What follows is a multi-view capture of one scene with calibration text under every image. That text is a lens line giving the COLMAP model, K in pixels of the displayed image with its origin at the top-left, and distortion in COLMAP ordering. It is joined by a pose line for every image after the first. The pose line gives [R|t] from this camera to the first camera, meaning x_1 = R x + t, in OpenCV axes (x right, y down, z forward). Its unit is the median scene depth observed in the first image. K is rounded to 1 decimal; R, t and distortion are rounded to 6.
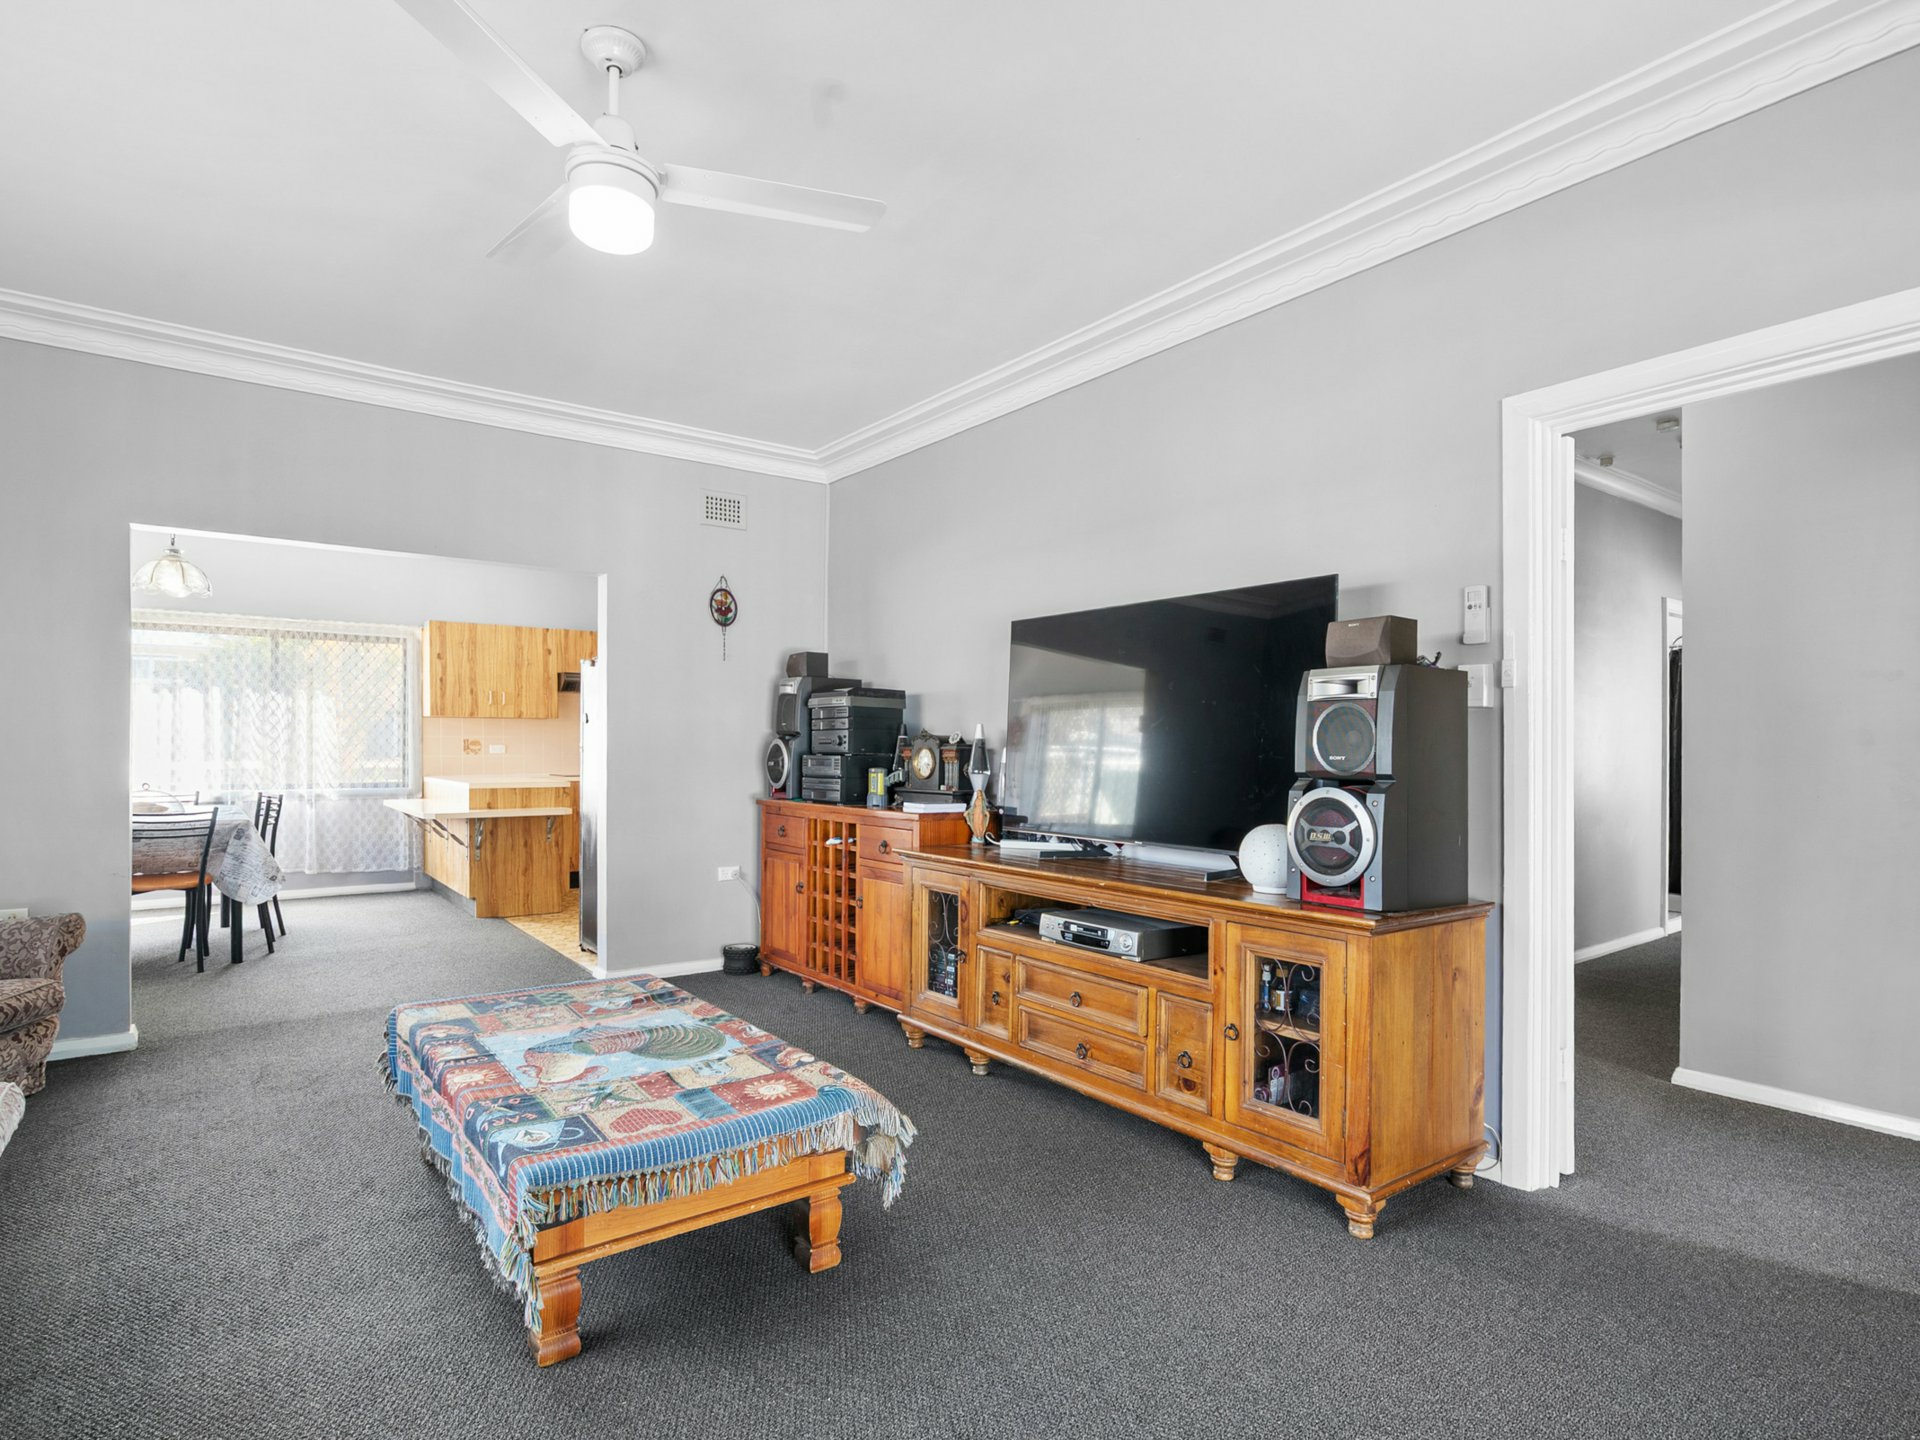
lens RADIAL K [[1007.1, 0, 940.2], [0, 1007.1, 753.9], [0, 0, 1]] dist [-0.003791, 0.000845]
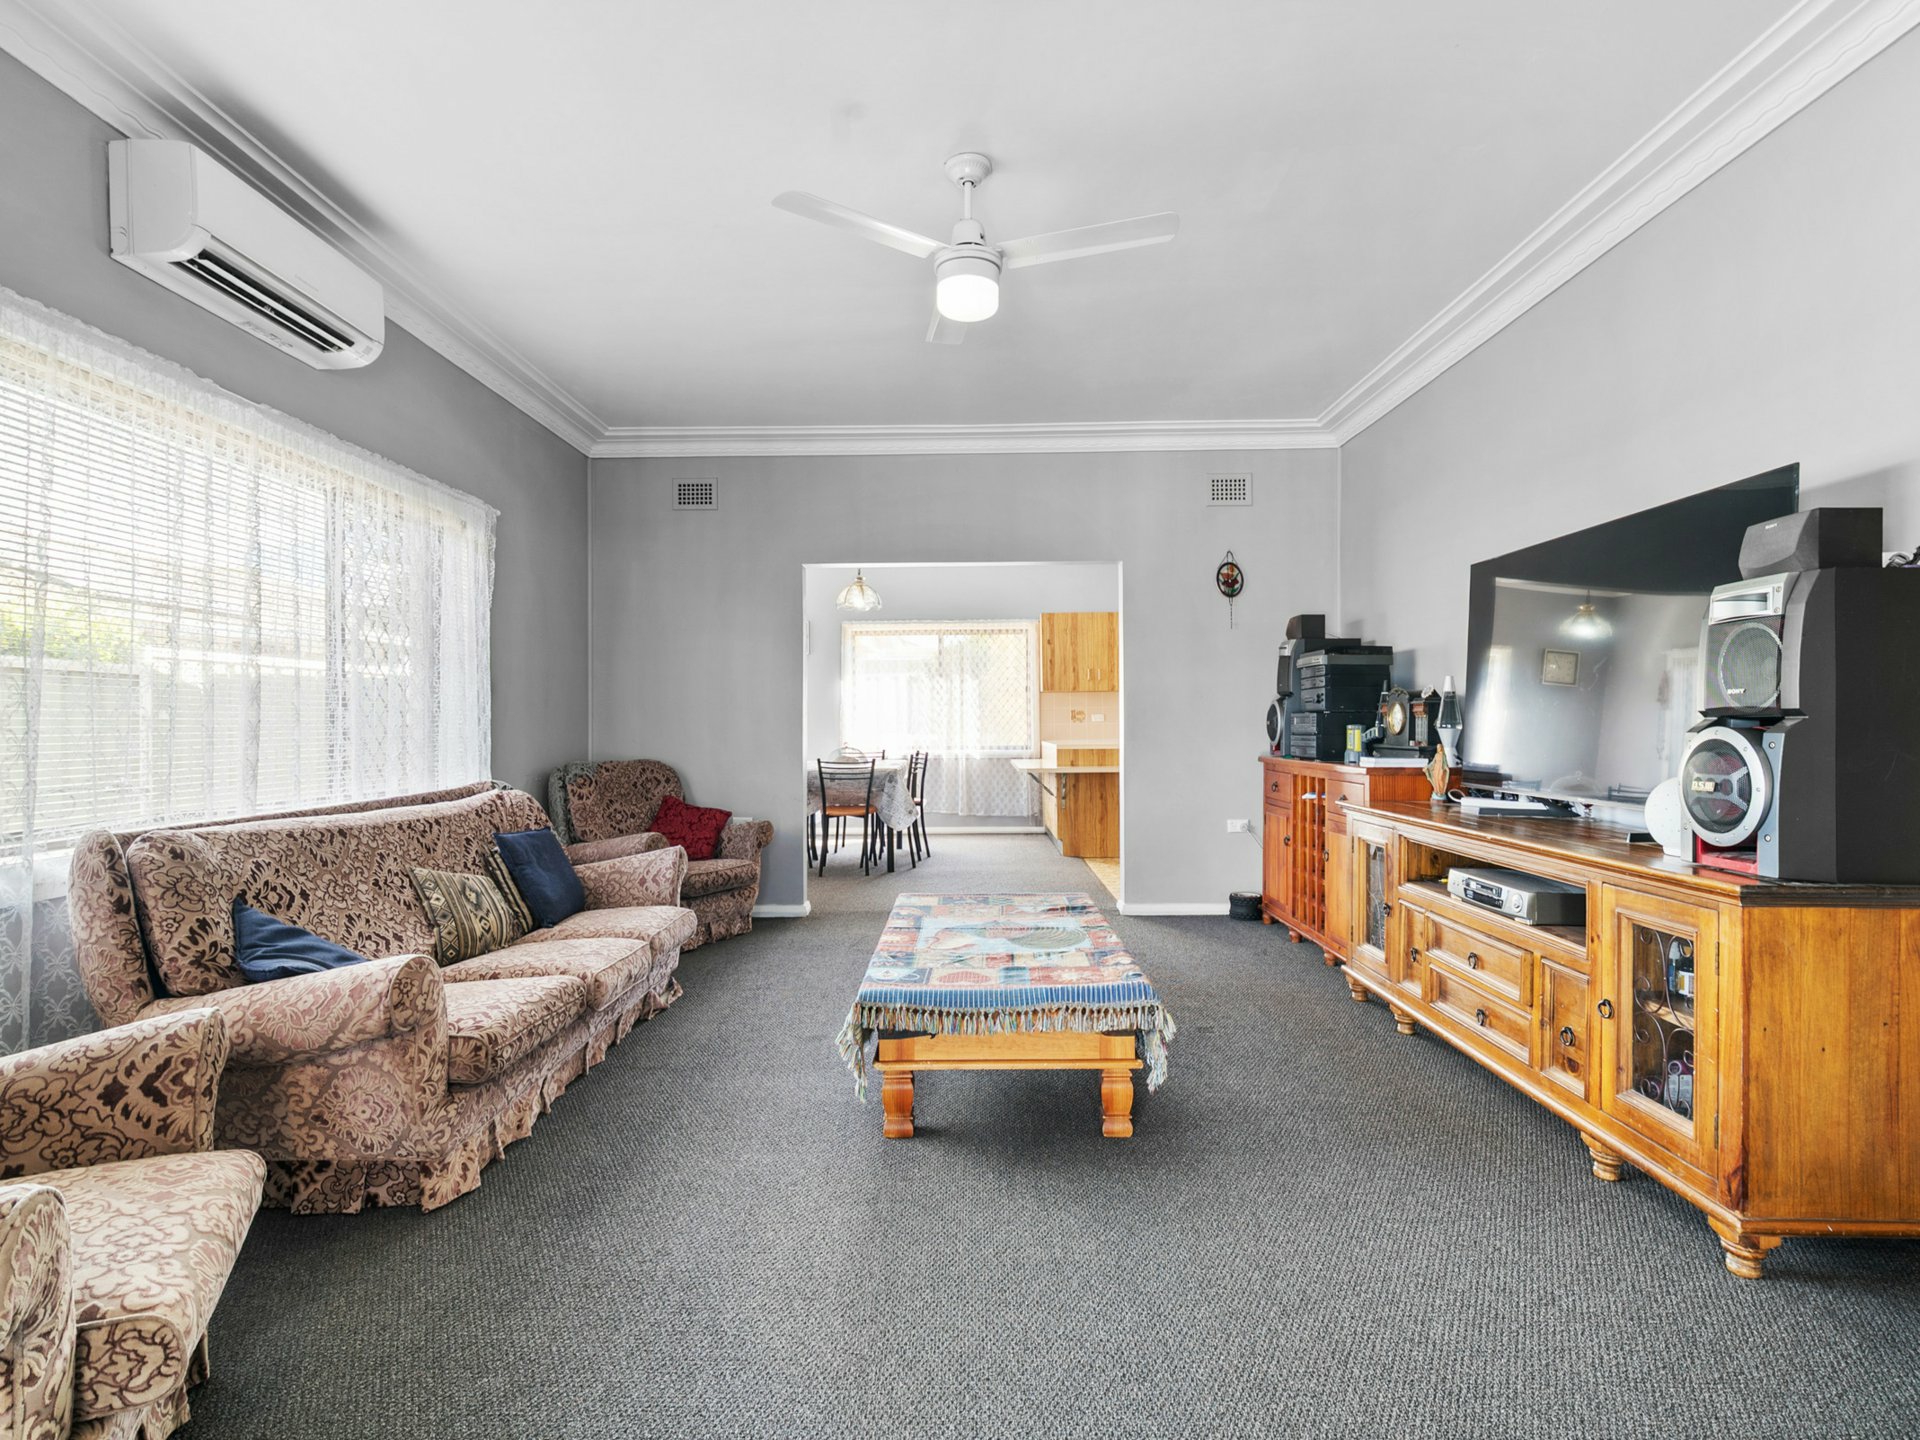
lens RADIAL K [[971.2, 0, 960.0], [0, 971.2, 720.0], [0, 0, 1]] dist [0.001993, 0.000848]
pose [[0.797642, -0.013534, -0.602979, 0.233148], [0.007919, 0.999897, -0.011966, 0.020143], [0.603079, 0.004770, 0.797667, -0.010037]]
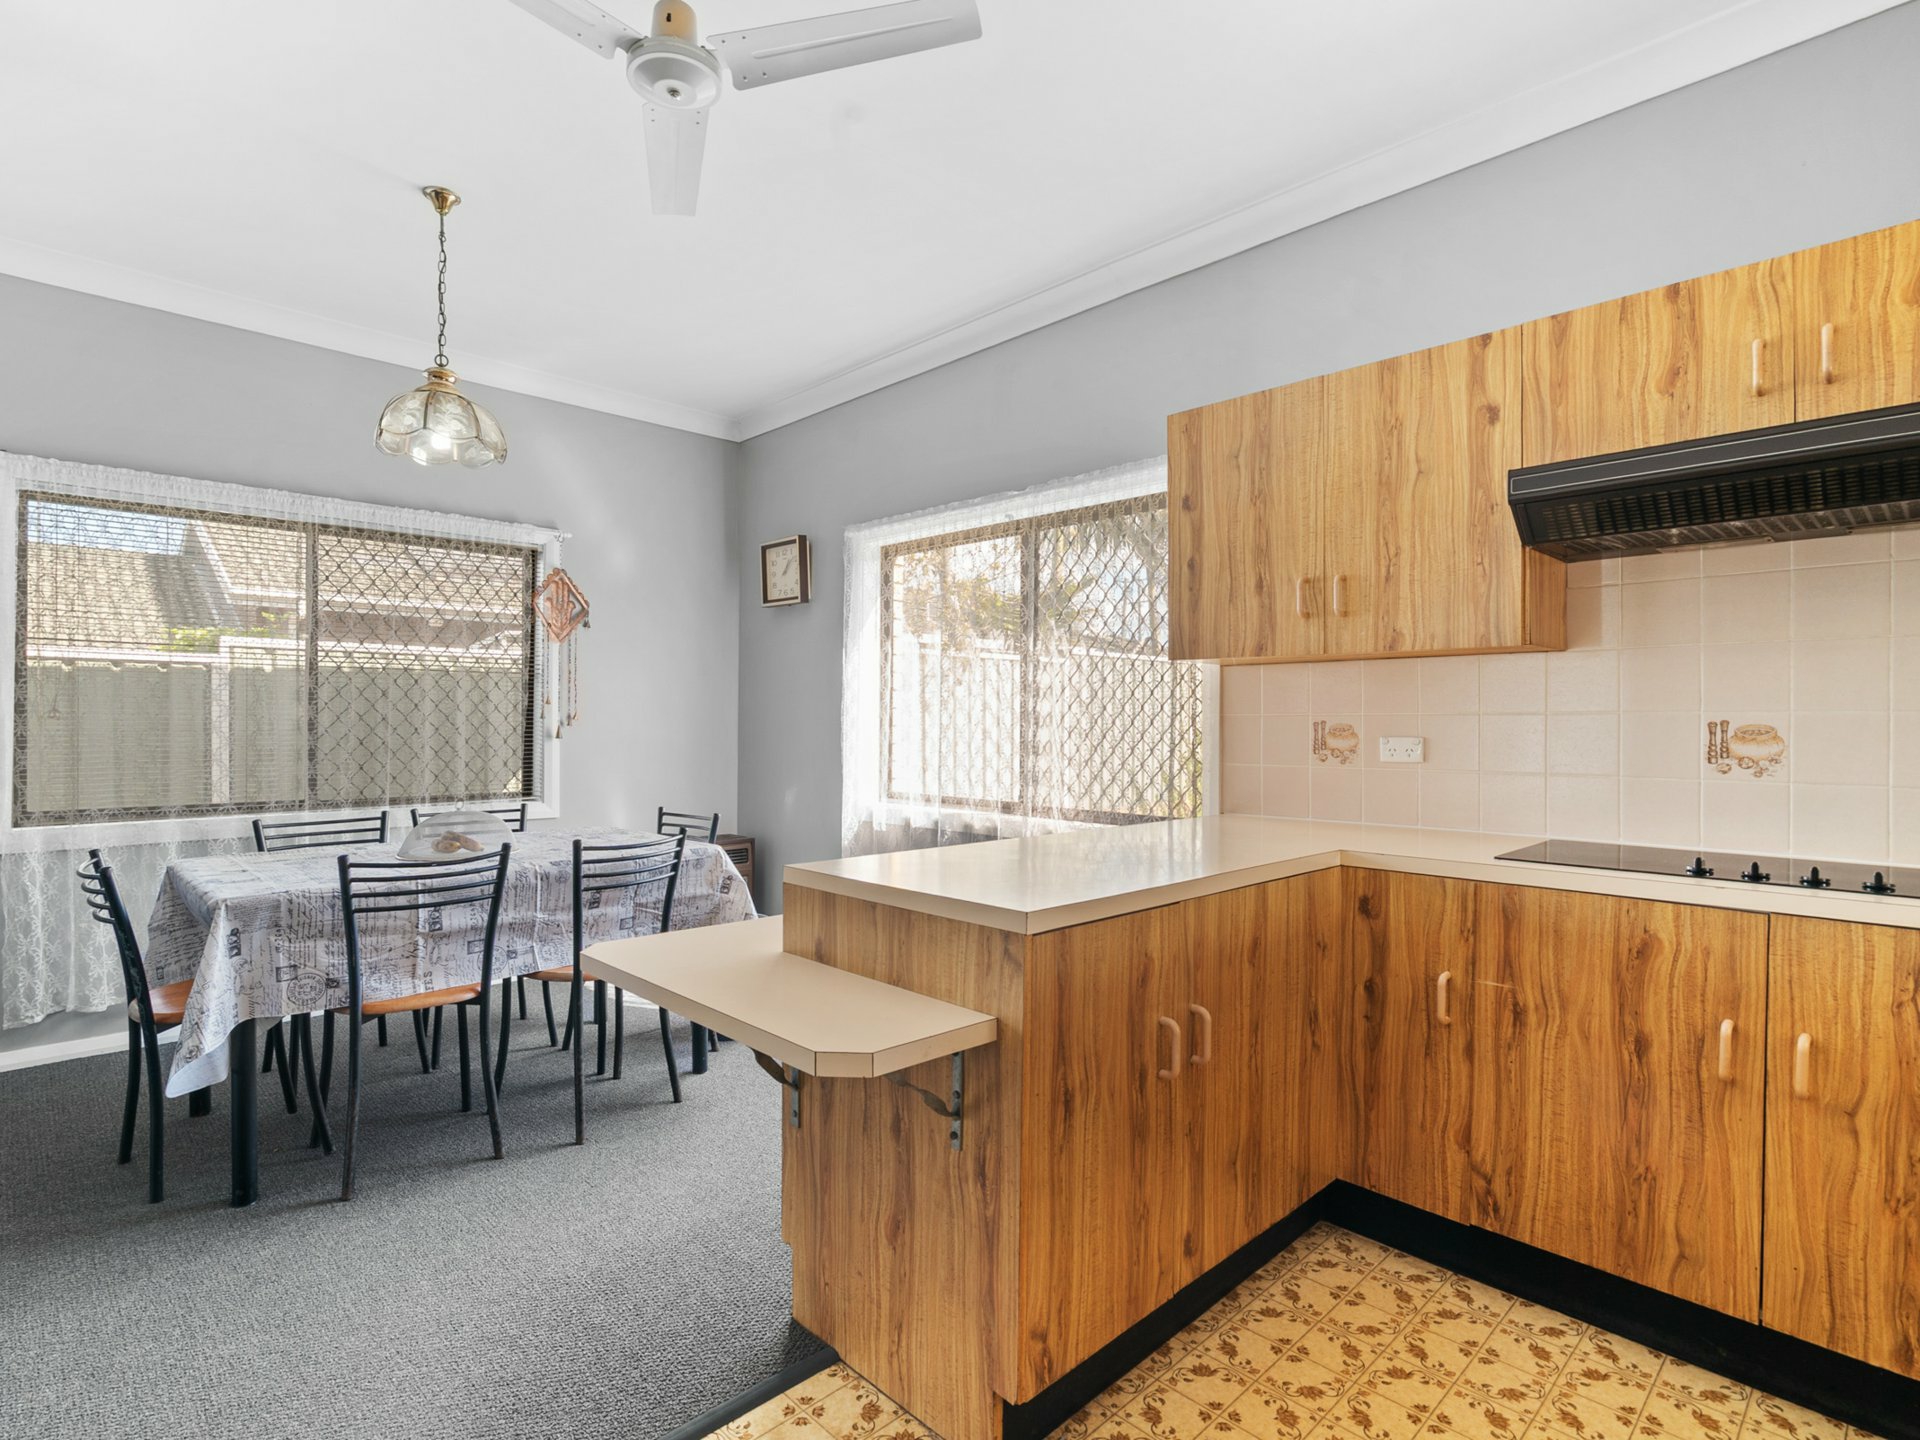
lens RADIAL K [[971.2, 0, 960.0], [0, 971.2, 720.0], [0, 0, 1]] dist [0.001993, 0.000848]
pose [[0.129923, -0.001336, -0.991523, -0.265650], [-0.012595, 0.999916, -0.002998, -0.023355], [0.991444, 0.012878, 0.129895, 1.611239]]
